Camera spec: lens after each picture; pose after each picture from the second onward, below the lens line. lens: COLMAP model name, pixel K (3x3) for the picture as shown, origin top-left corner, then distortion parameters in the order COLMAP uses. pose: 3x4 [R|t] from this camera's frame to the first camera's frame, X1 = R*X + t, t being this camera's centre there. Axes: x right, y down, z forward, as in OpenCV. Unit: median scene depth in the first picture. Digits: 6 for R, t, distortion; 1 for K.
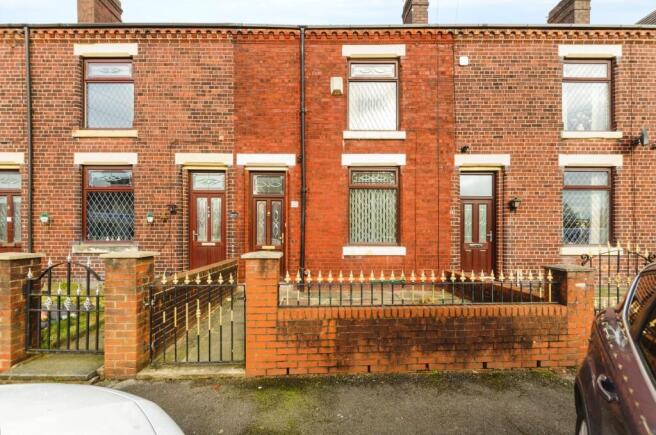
lens RADIAL K [[280.0, 0, 328.1], [0, 280.0, 223.2], [0, 0, 1]] dist [0.003206, -0.000006]
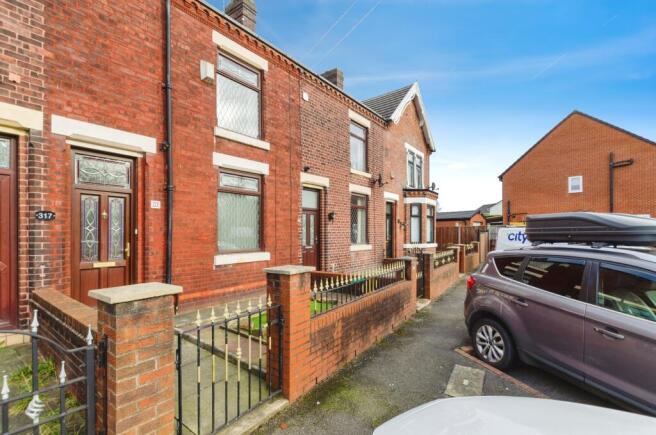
lens RADIAL K [[290.0, 0, 327.8], [0, 290.0, 219.9], [0, 0, 1]] dist [0.007225, -0.000118]
pose [[0.622763, 0.028823, 0.781880, -0.437253], [-0.017547, 0.999584, -0.022871, -0.015400], [-0.782214, 0.000524, 0.623010, 0.139526]]
